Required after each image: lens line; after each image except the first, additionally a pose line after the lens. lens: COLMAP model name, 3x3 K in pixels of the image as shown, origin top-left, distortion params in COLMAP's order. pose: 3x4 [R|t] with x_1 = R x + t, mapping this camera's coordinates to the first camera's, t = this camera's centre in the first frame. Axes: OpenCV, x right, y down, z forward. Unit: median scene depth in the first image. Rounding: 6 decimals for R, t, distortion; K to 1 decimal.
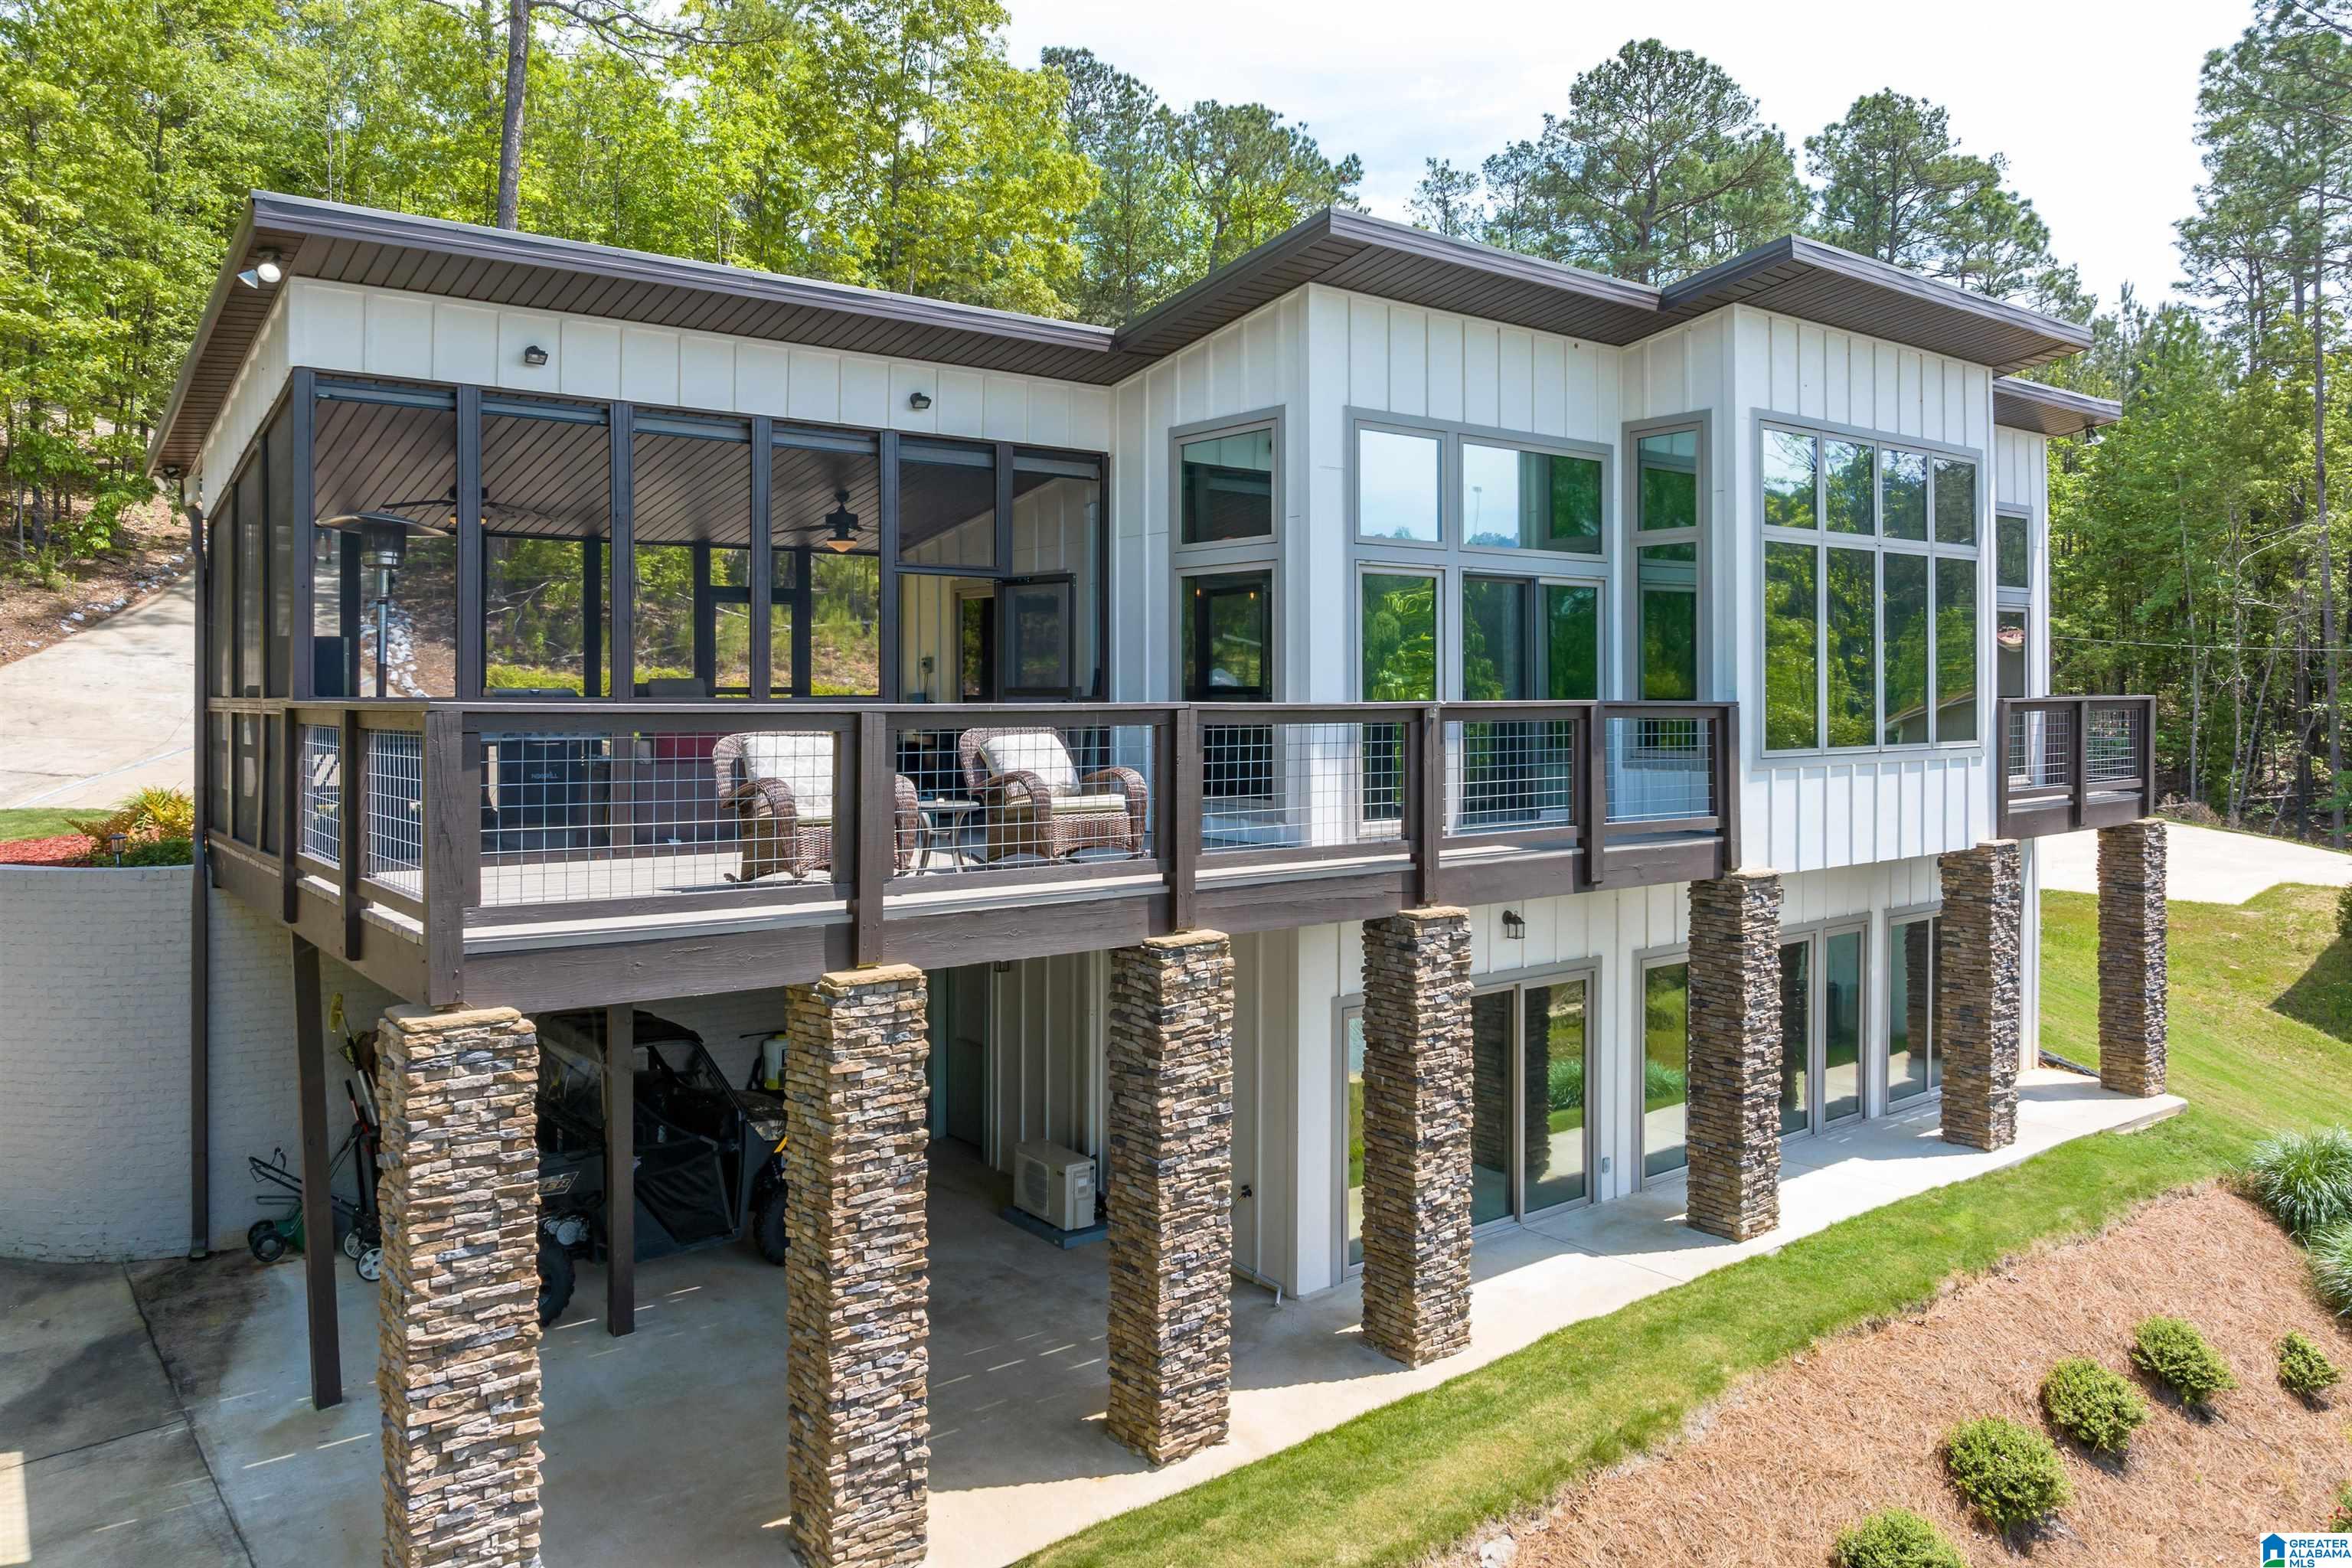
lens RADIAL K [[1667.5, 0, 1173.2], [0, 1667.5, 699.1], [0, 0, 1]] dist [-0.004617, -0.072880]
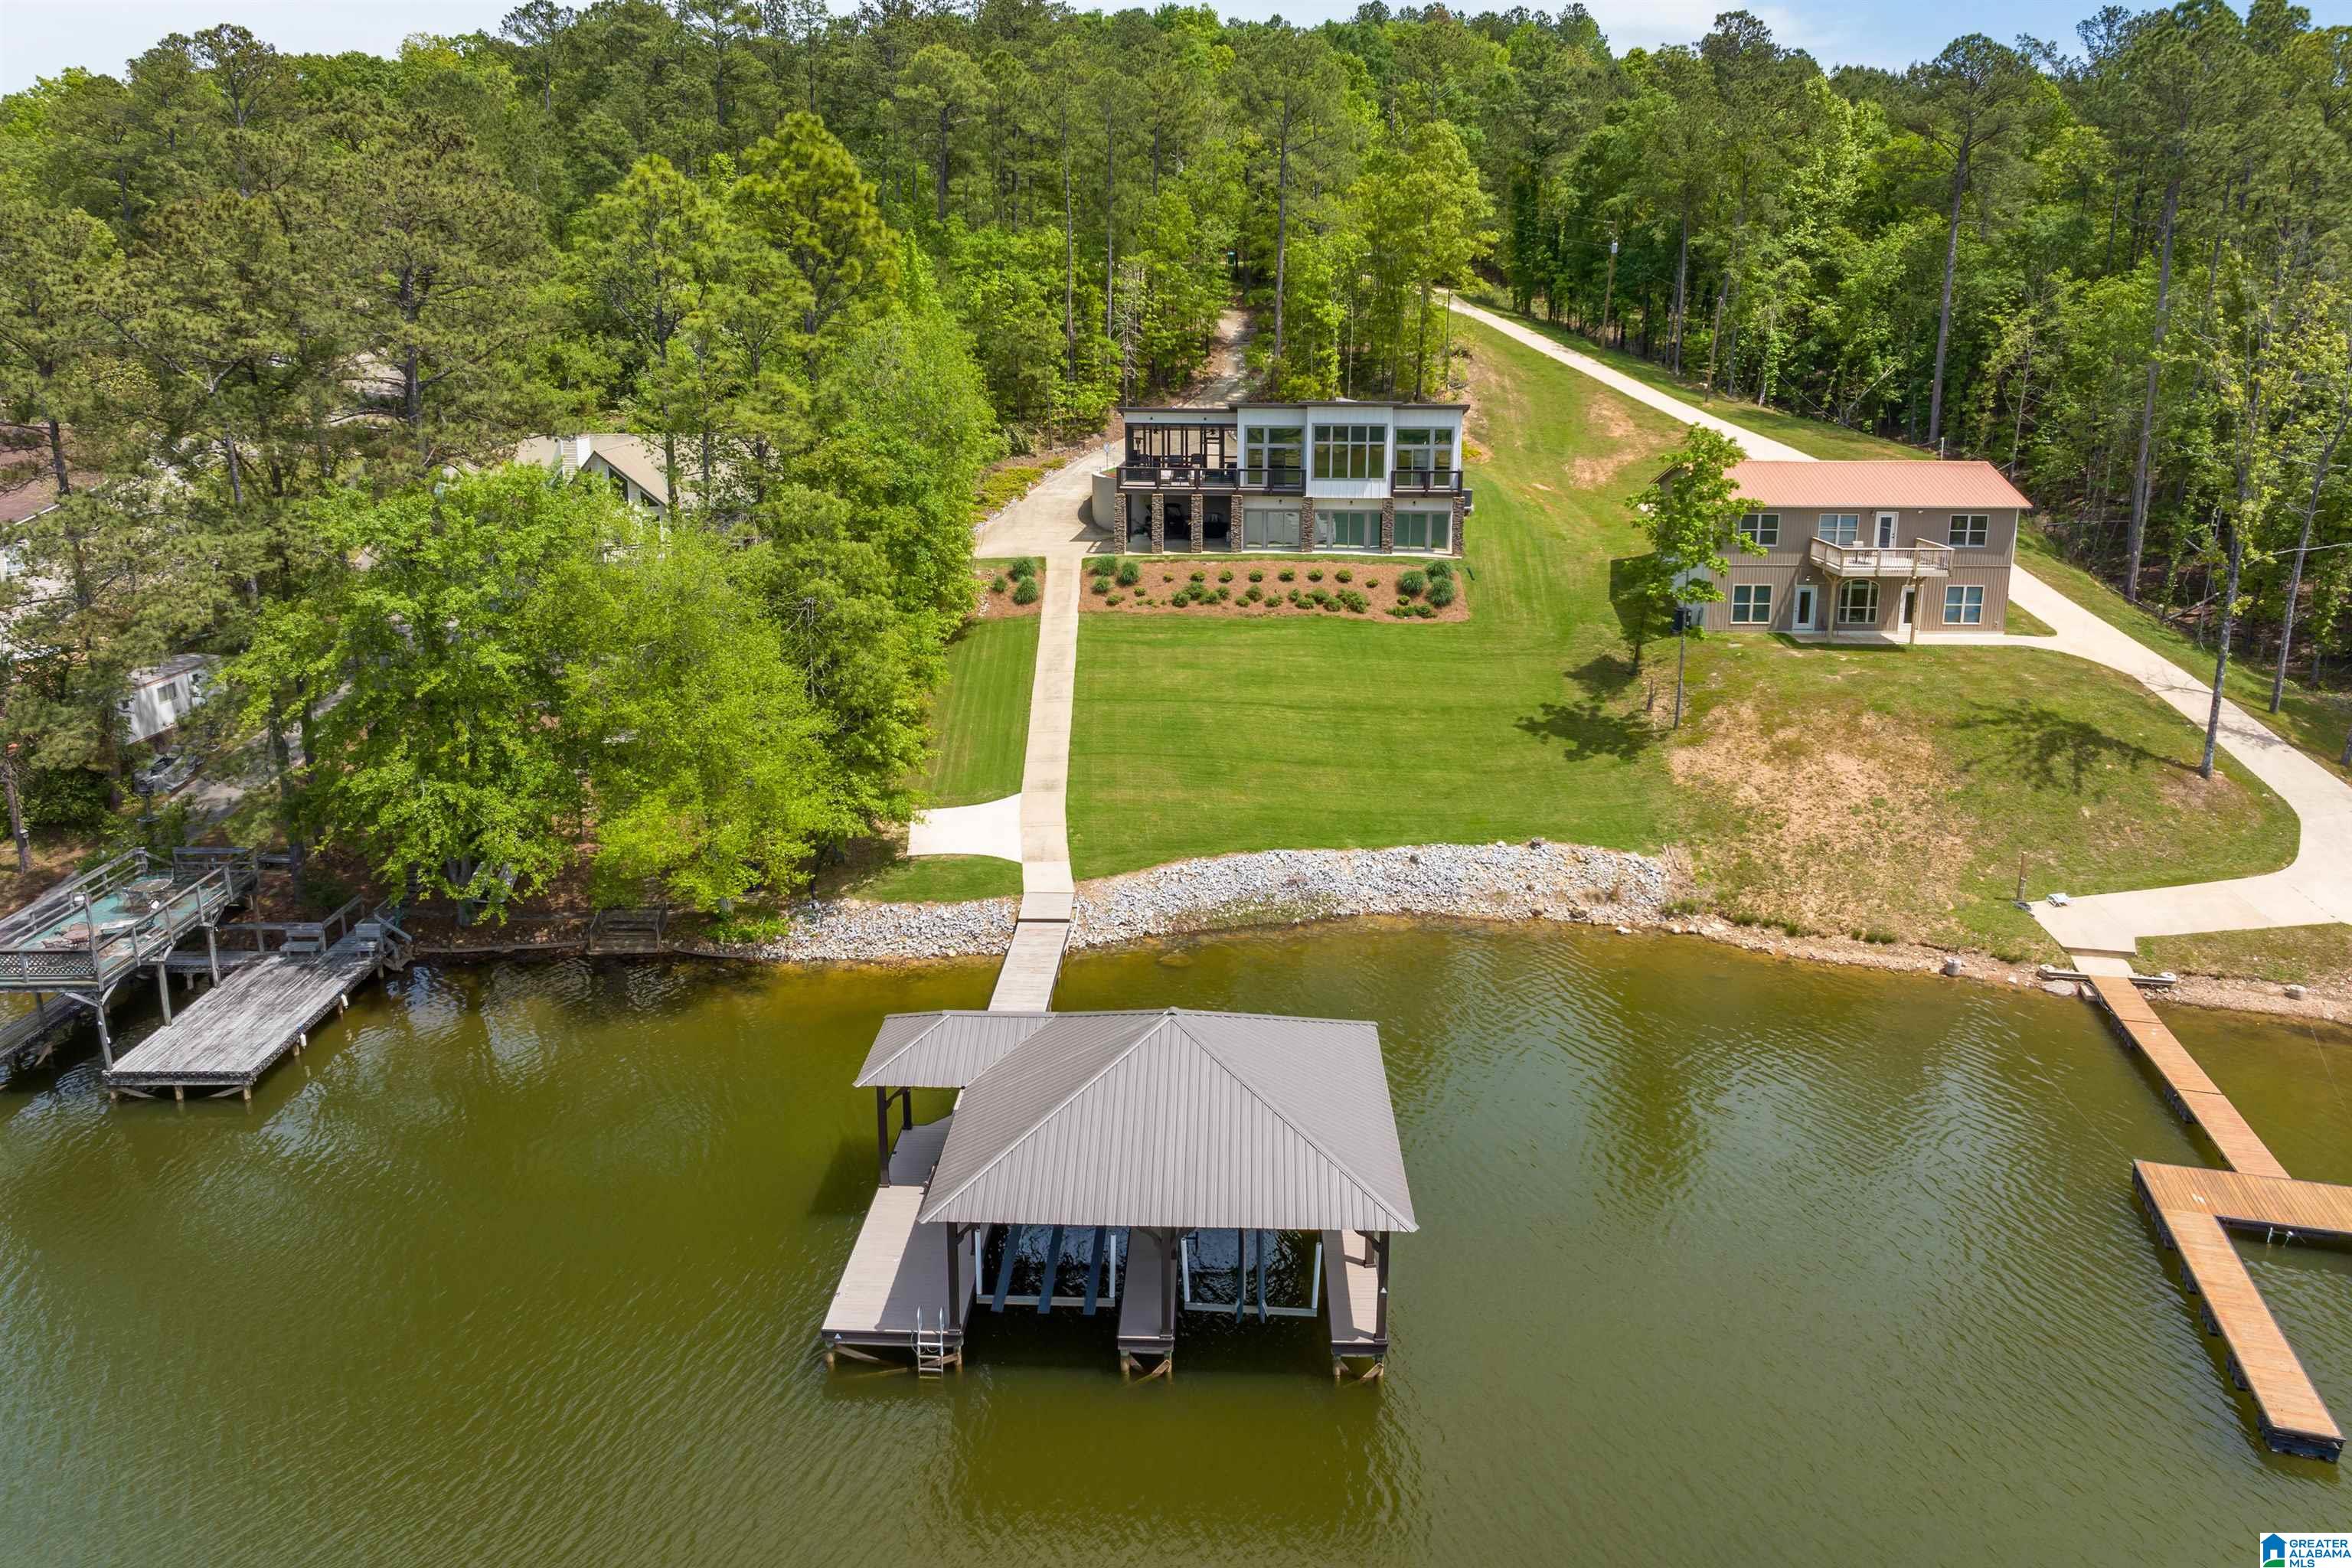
lens RADIAL K [[1633.9, 0, 1177.5], [0, 1633.9, 670.9], [0, 0, 1]] dist [-0.016215, -0.055920]
pose [[0.741849, 0.145859, -0.654512, 5.191105], [-0.006619, 0.977602, 0.210359, -0.693991], [0.670535, -0.151722, 0.726198, -4.970821]]
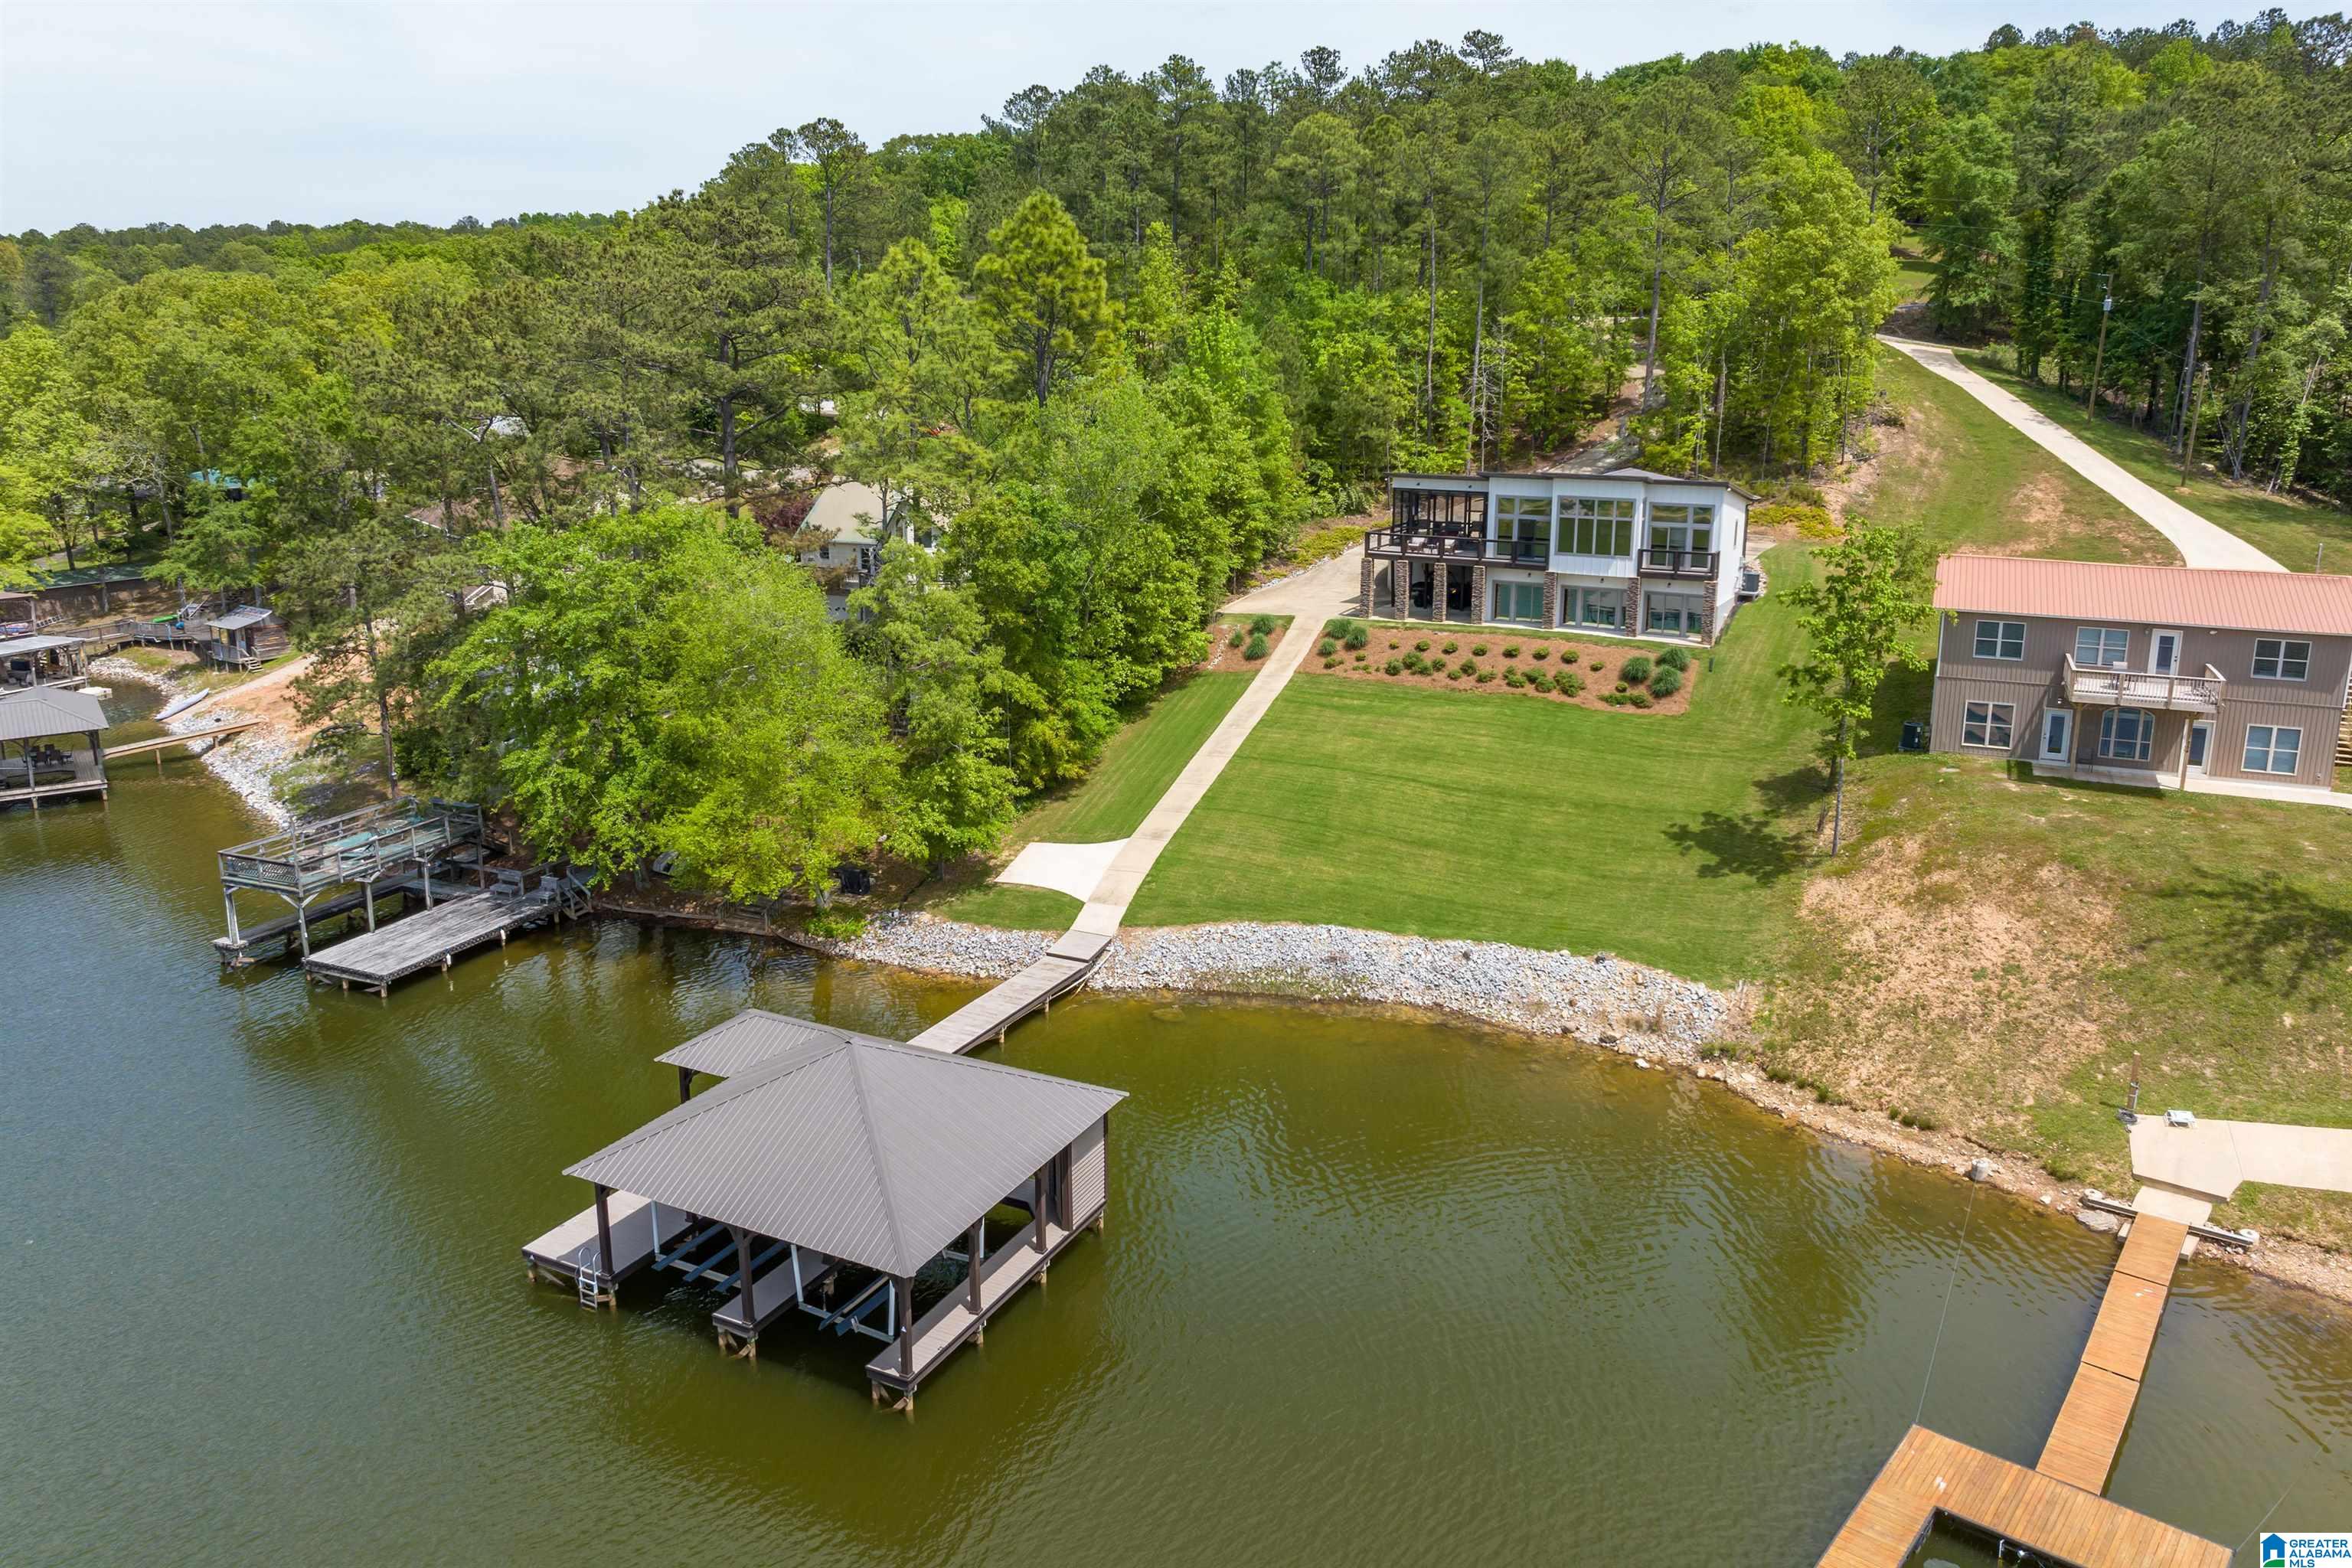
lens RADIAL K [[1634.8, 0, 1188.3], [0, 1634.8, 704.7], [0, 0, 1]] dist [-0.036575, -0.006801]
pose [[0.404928, 0.194859, -0.893344, 6.555626], [-0.011130, 0.978006, 0.208281, -0.813251], [0.914281, -0.074396, 0.398191, -3.306450]]
